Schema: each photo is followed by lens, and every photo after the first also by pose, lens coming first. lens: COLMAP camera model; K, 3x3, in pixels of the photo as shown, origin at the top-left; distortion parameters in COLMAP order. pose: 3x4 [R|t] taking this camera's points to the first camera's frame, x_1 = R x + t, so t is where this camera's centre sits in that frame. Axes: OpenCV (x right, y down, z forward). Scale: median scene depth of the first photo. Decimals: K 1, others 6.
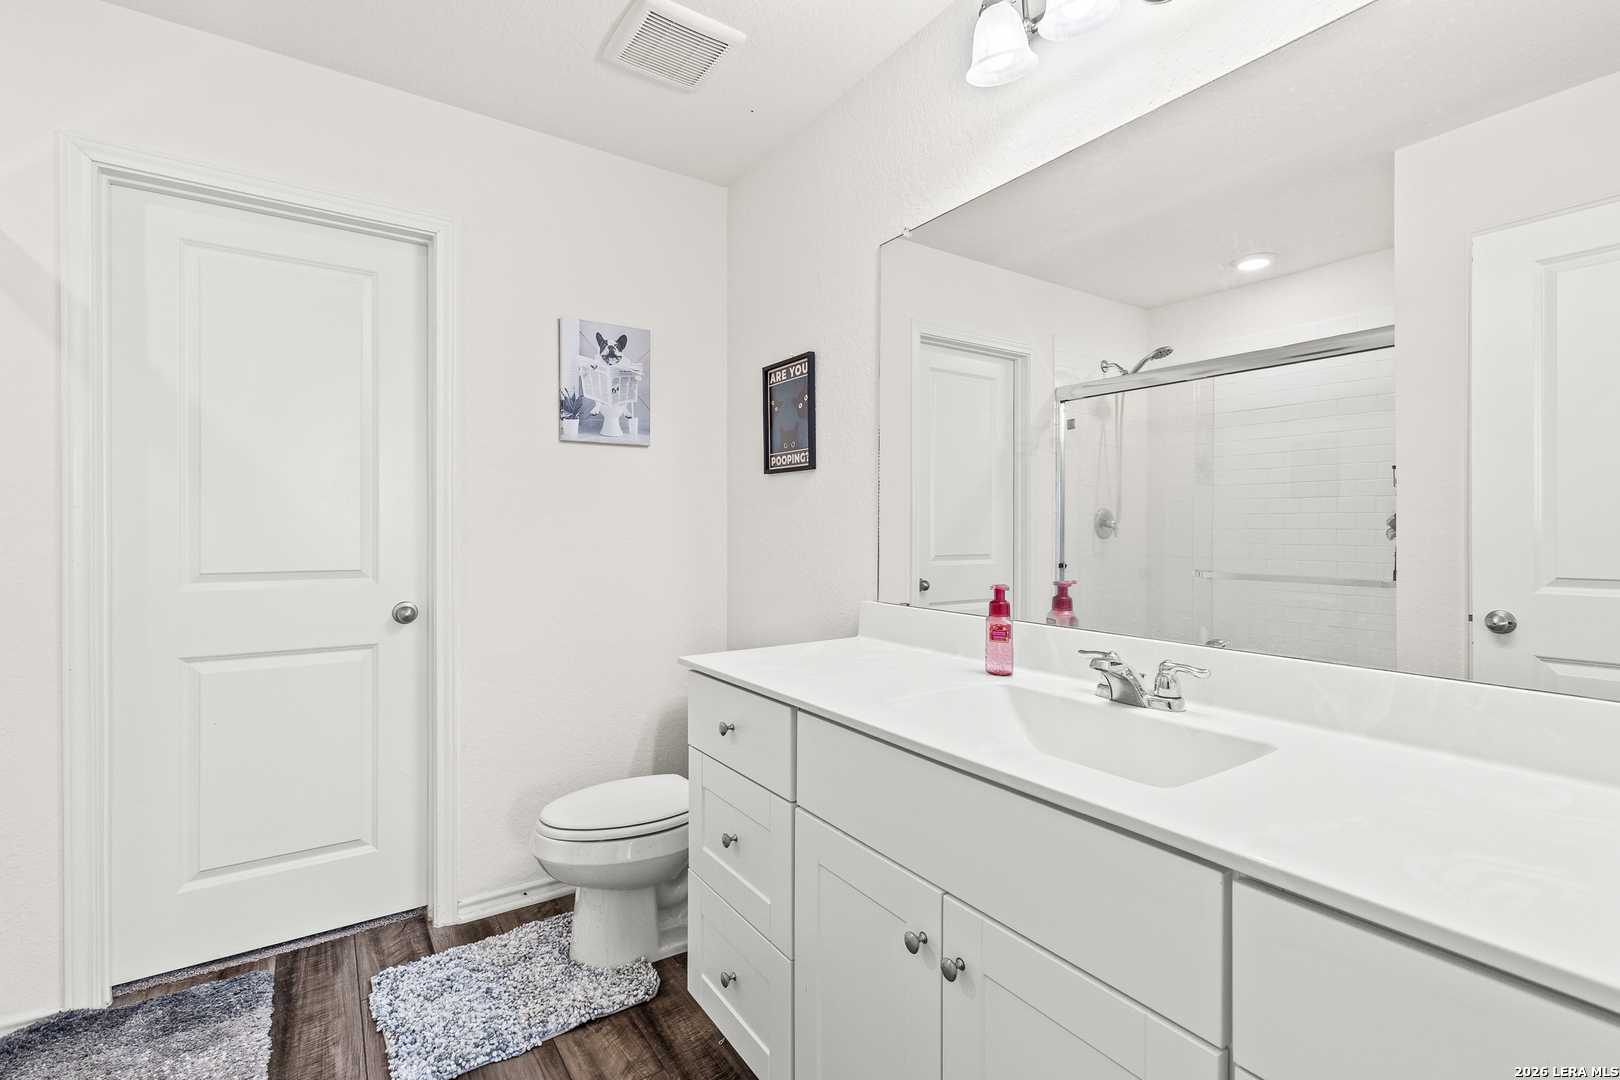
lens RADIAL K [[734.9, 0, 803.5], [0, 734.9, 532.4], [0, 0, 1]] dist [0.004602, -0.000414]
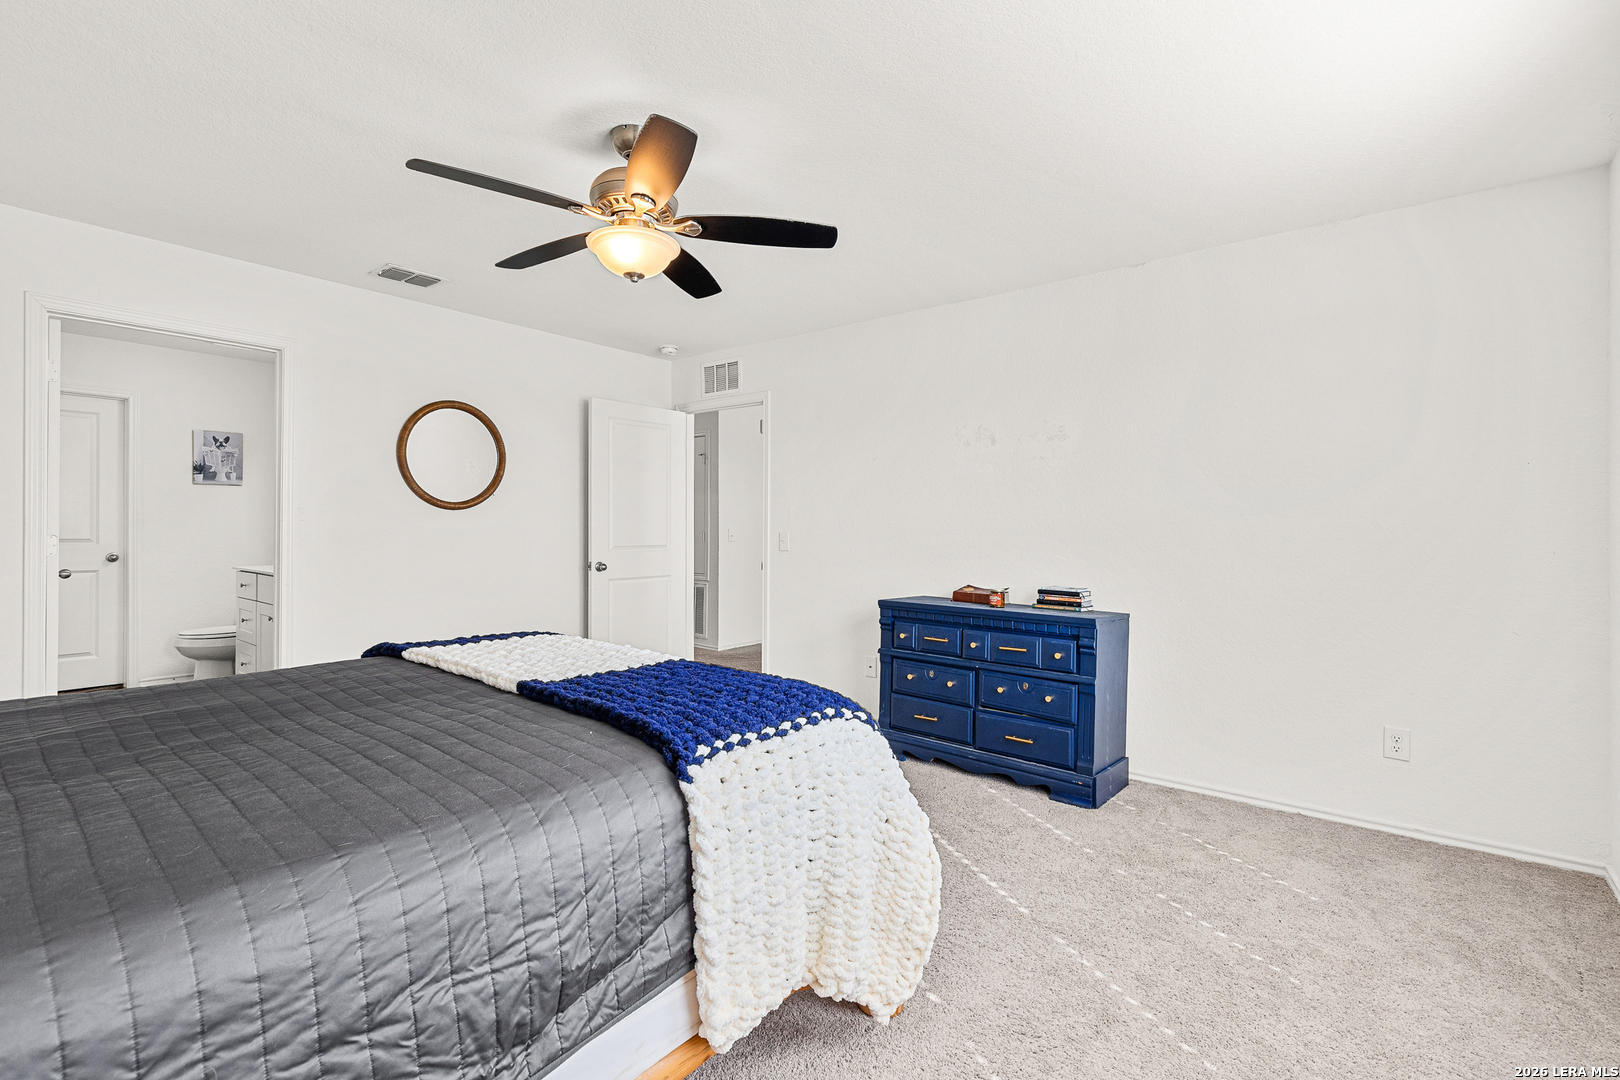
lens RADIAL K [[734.9, 0, 774.0], [0, 734.9, 524.3], [0, 0, 1]] dist [0.004602, -0.000414]
pose [[0.968514, 0.001751, 0.248953, 0.916156], [0.000001, 0.999975, -0.007035, 0.020085], [-0.248959, 0.006814, 0.968490, -1.803683]]
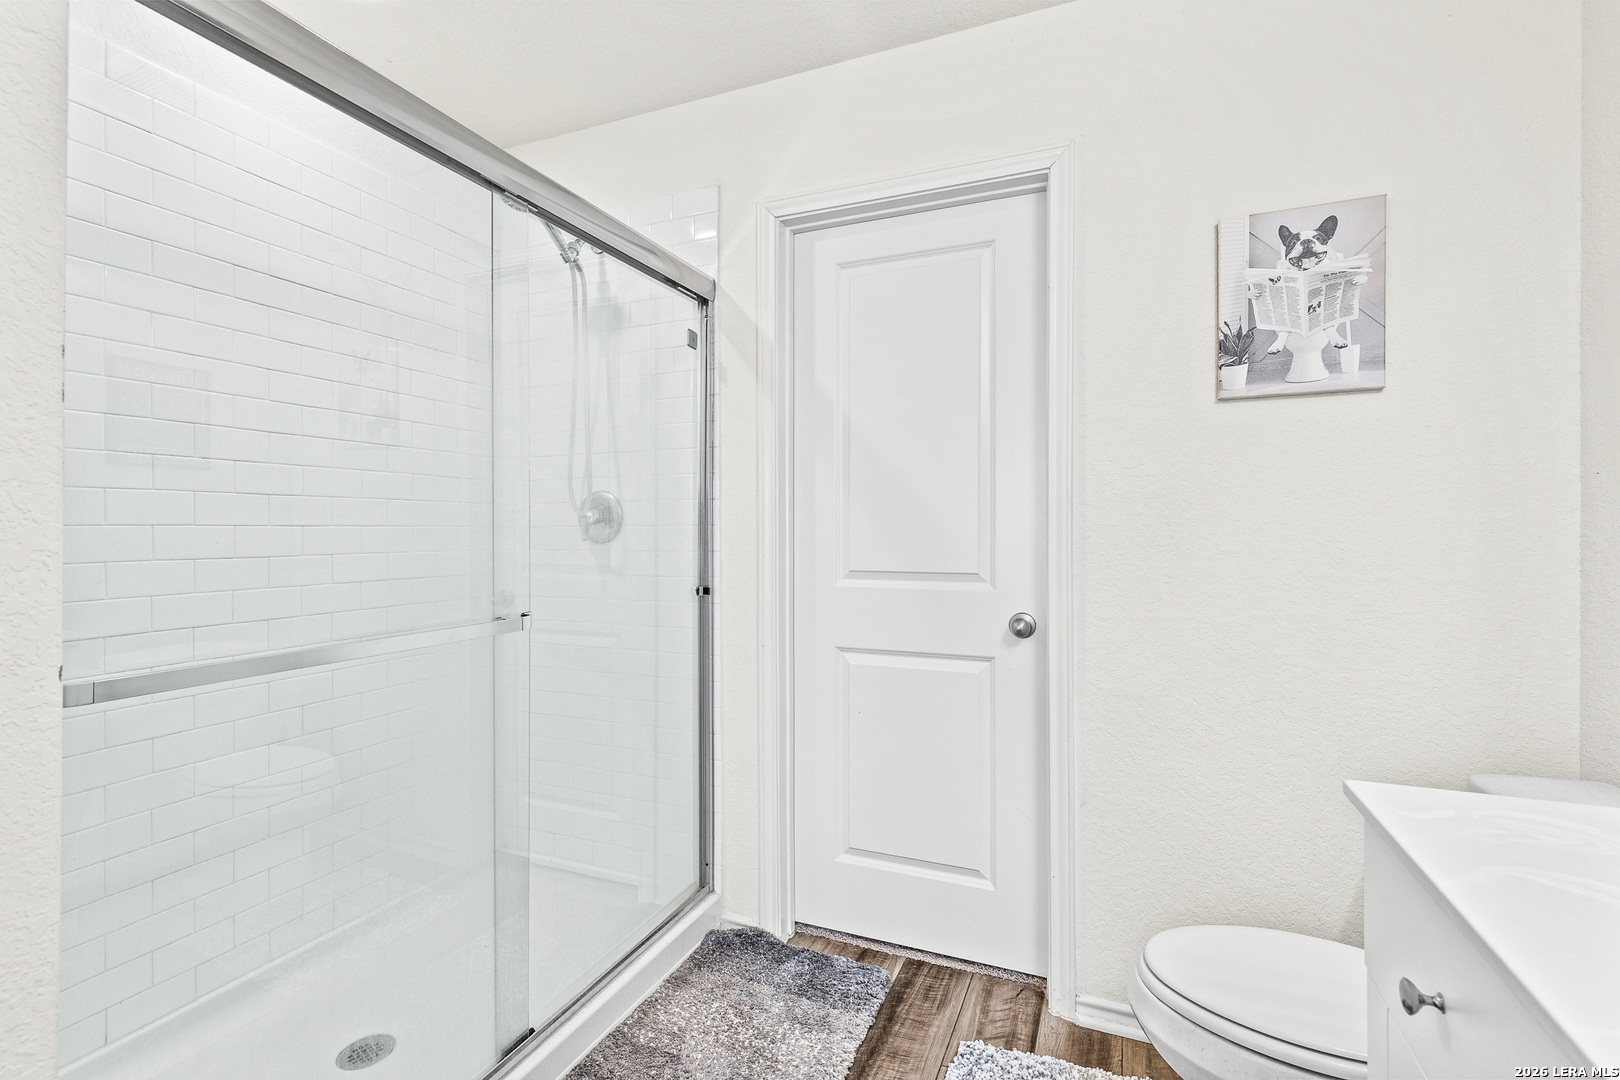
lens RADIAL K [[734.9, 0, 805.3], [0, 734.9, 531.3], [0, 0, 1]] dist [0.004602, -0.000414]
pose [[0.551924, -0.000609, -0.833894, 0.034666], [-0.001267, 0.999998, -0.001569, 0.000856], [0.833893, 0.001922, 0.551922, 0.314820]]
